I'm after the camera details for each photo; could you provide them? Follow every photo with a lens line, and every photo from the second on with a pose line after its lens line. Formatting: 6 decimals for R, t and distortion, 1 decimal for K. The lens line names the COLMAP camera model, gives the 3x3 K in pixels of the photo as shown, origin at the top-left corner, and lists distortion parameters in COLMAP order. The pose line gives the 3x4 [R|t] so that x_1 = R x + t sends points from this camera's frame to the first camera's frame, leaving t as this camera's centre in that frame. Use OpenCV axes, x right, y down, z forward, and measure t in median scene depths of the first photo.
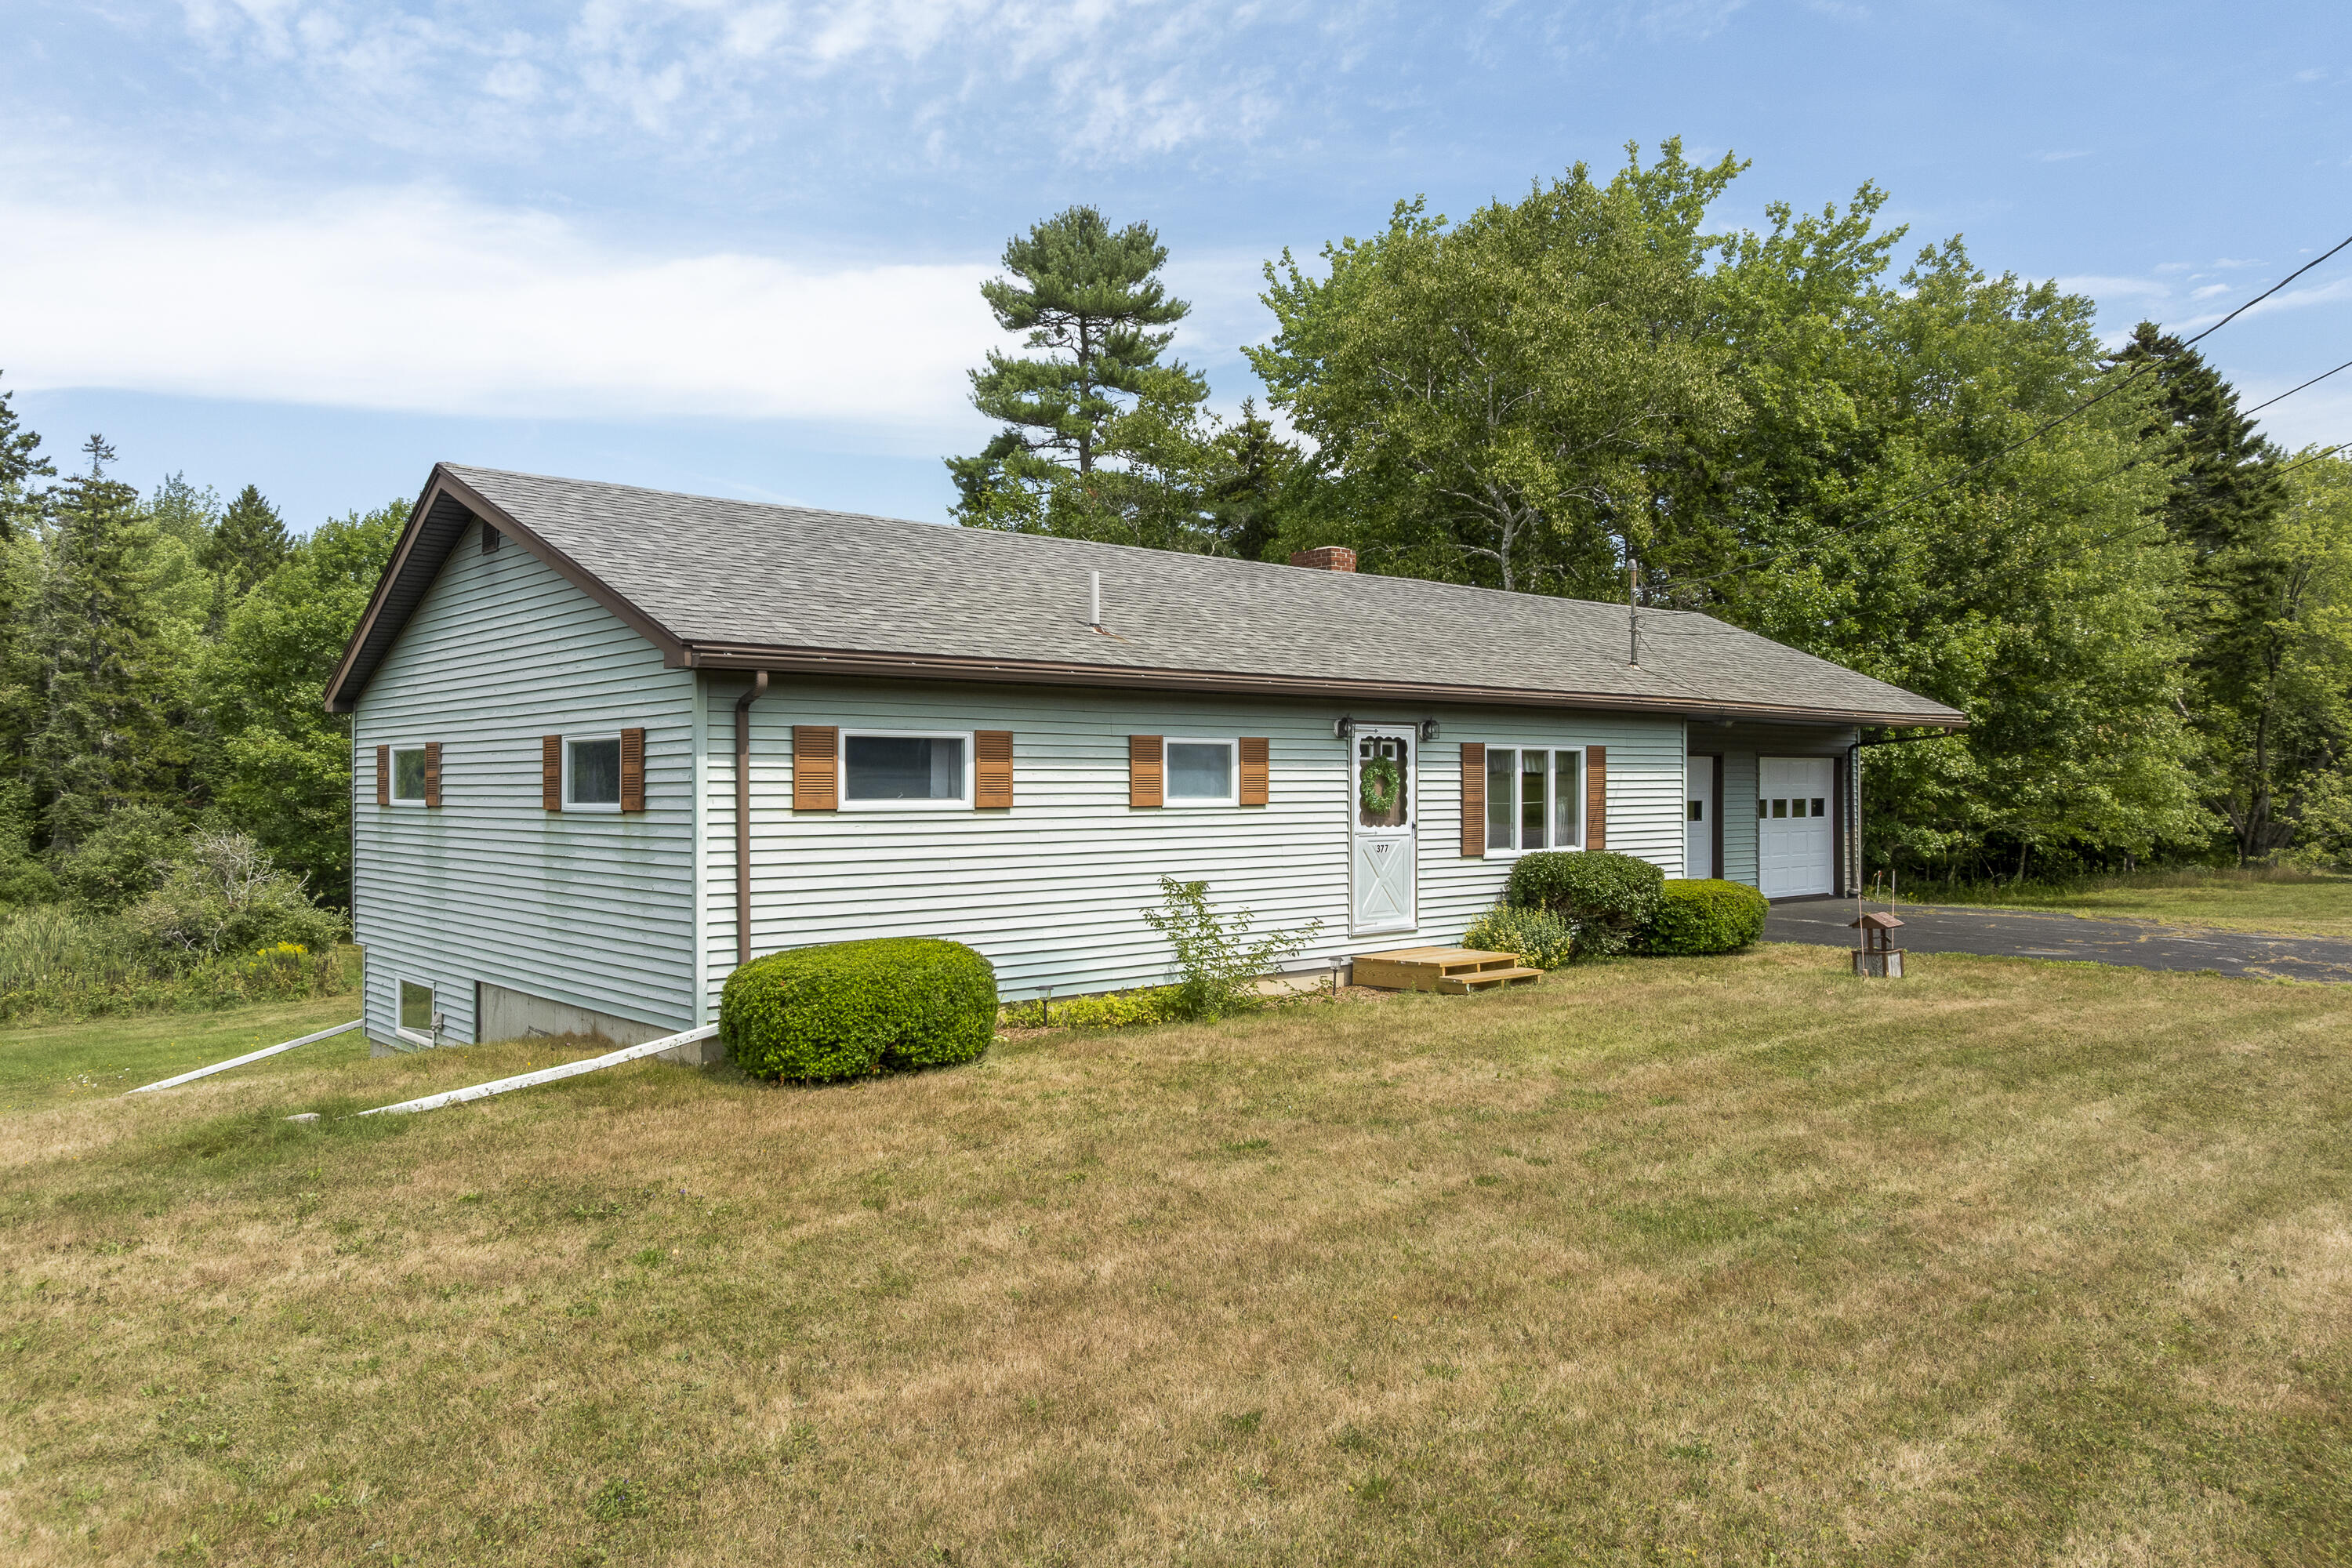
lens RADIAL K [[1633.7, 0, 1172.1], [0, 1633.7, 768.8], [0, 0, 1]] dist [-0.005682, 0.002501]
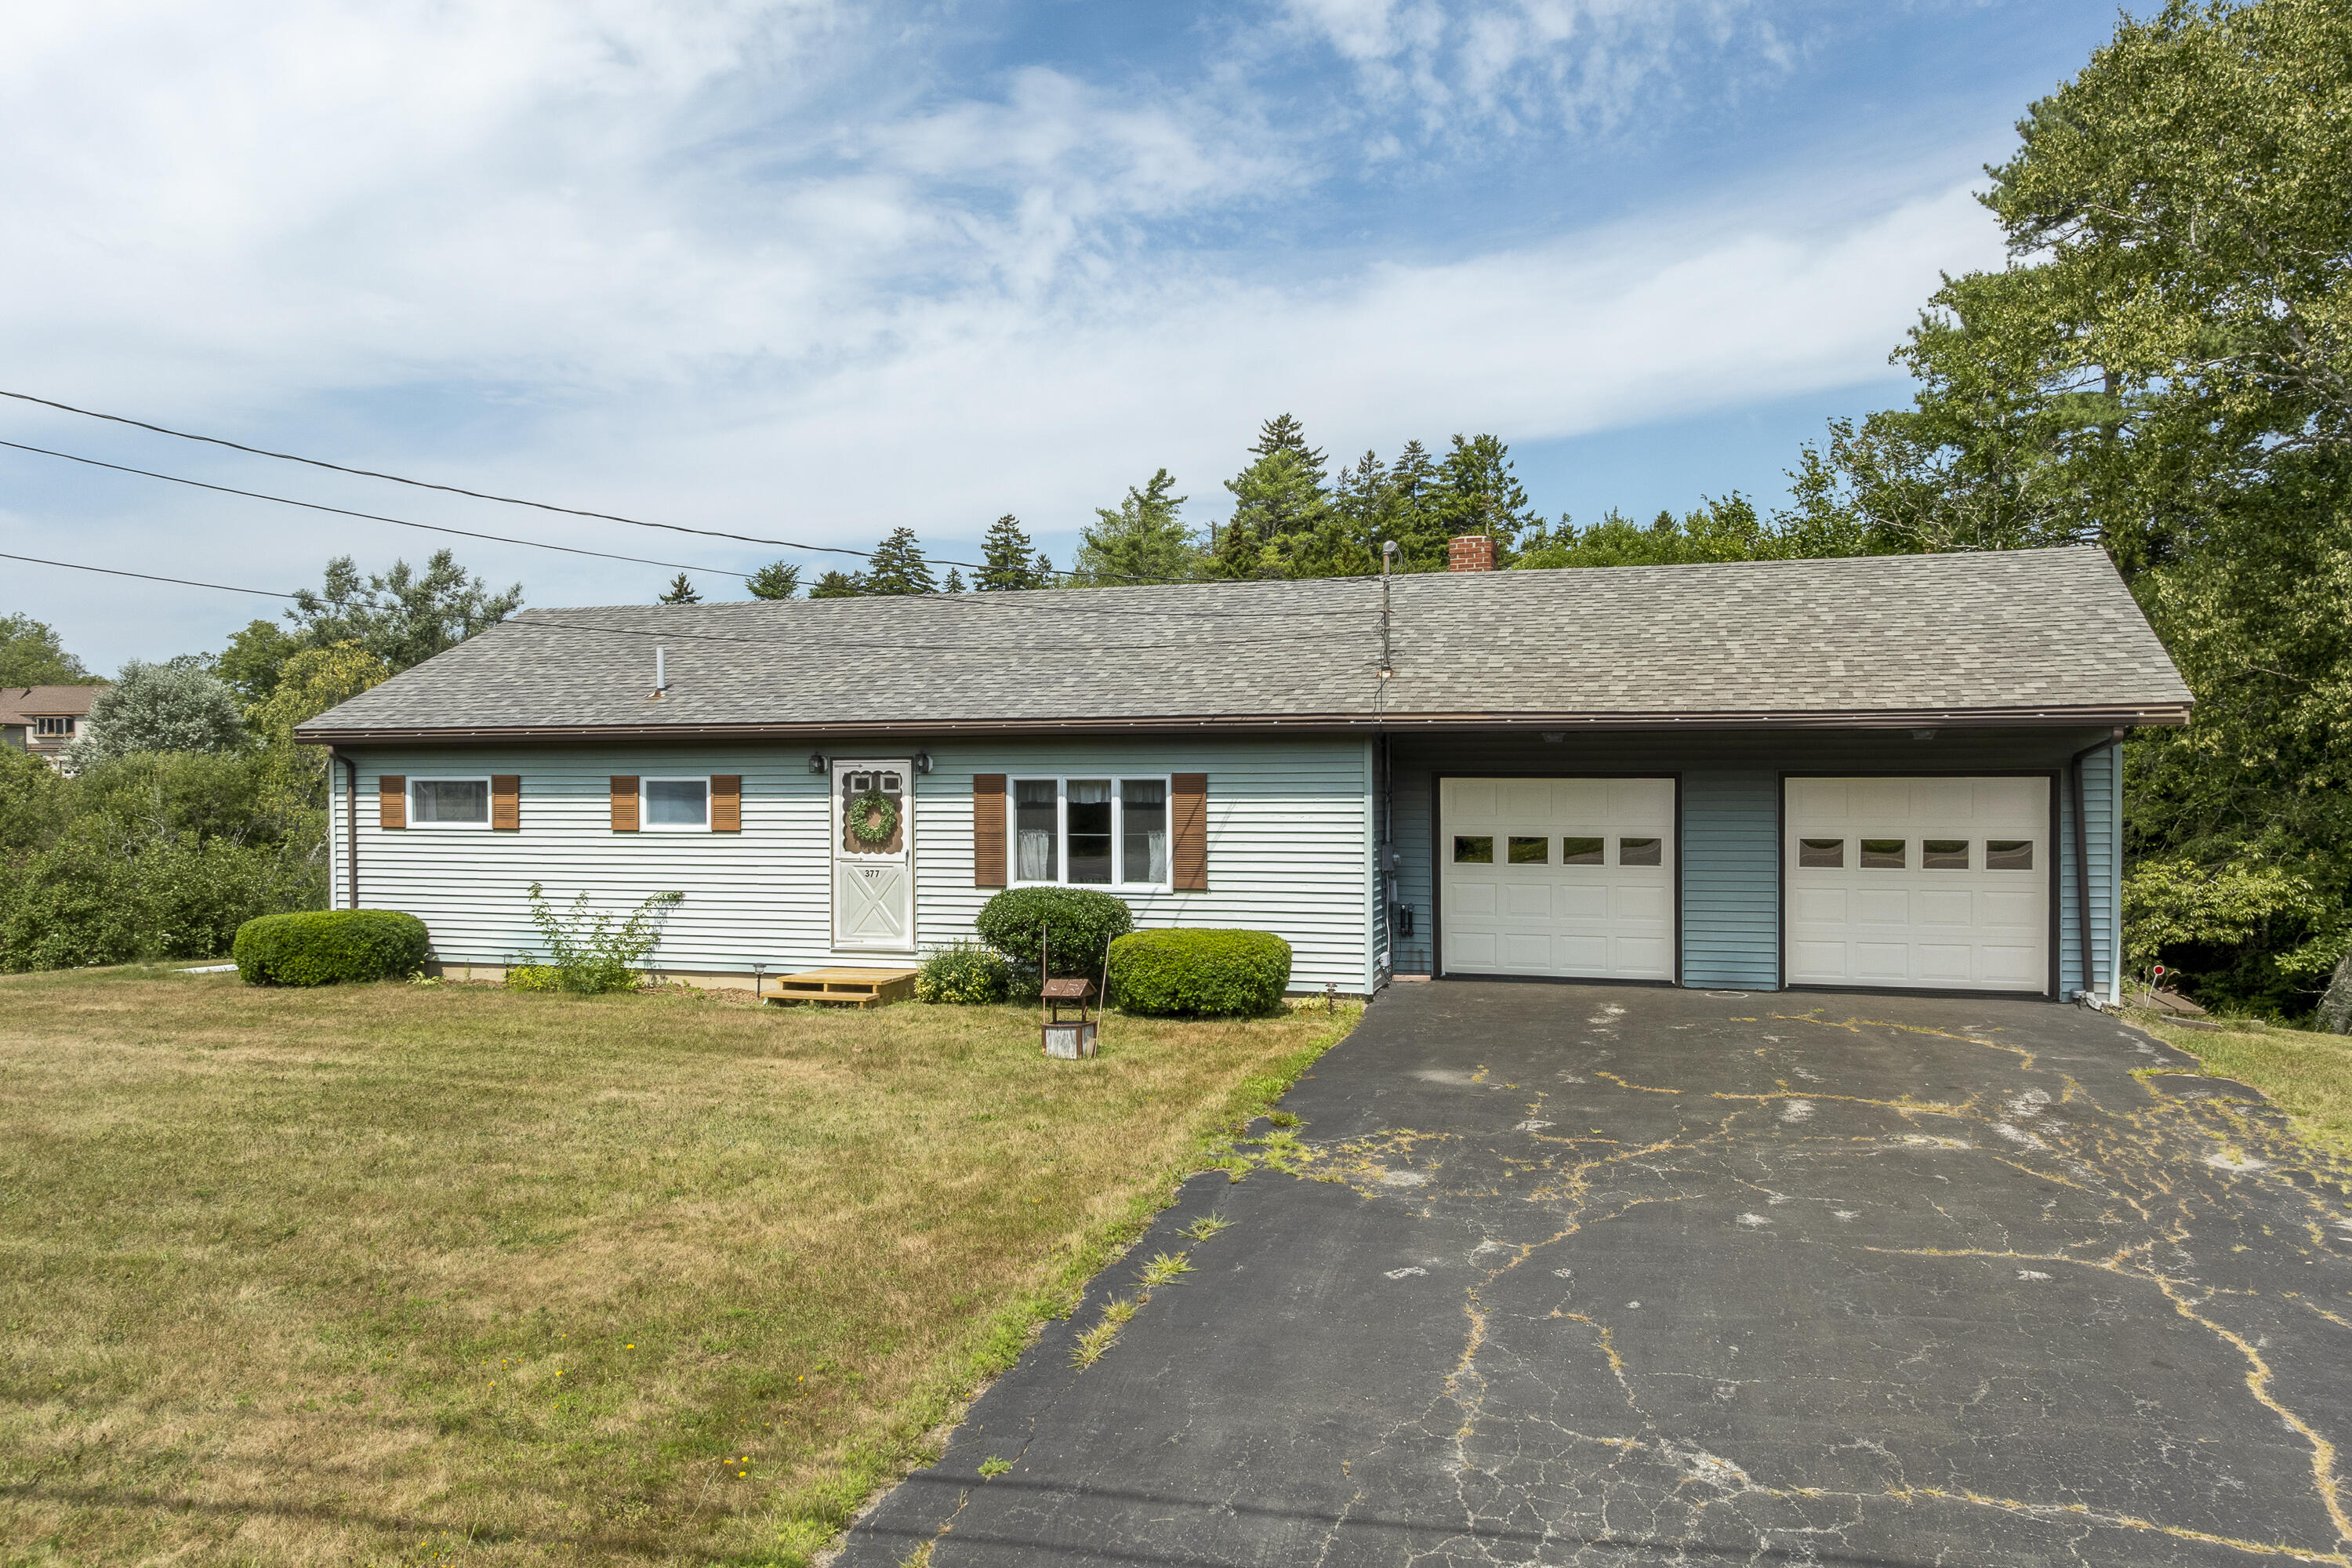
lens RADIAL K [[1673.3, 0, 1177.5], [0, 1673.3, 796.9], [0, 0, 1]] dist [-0.002153, 0.000980]
pose [[0.523696, 0.009890, -0.851848, 0.535250], [0.009712, 0.999798, 0.017579, -0.008953], [0.851850, -0.017479, 0.523494, 0.266863]]
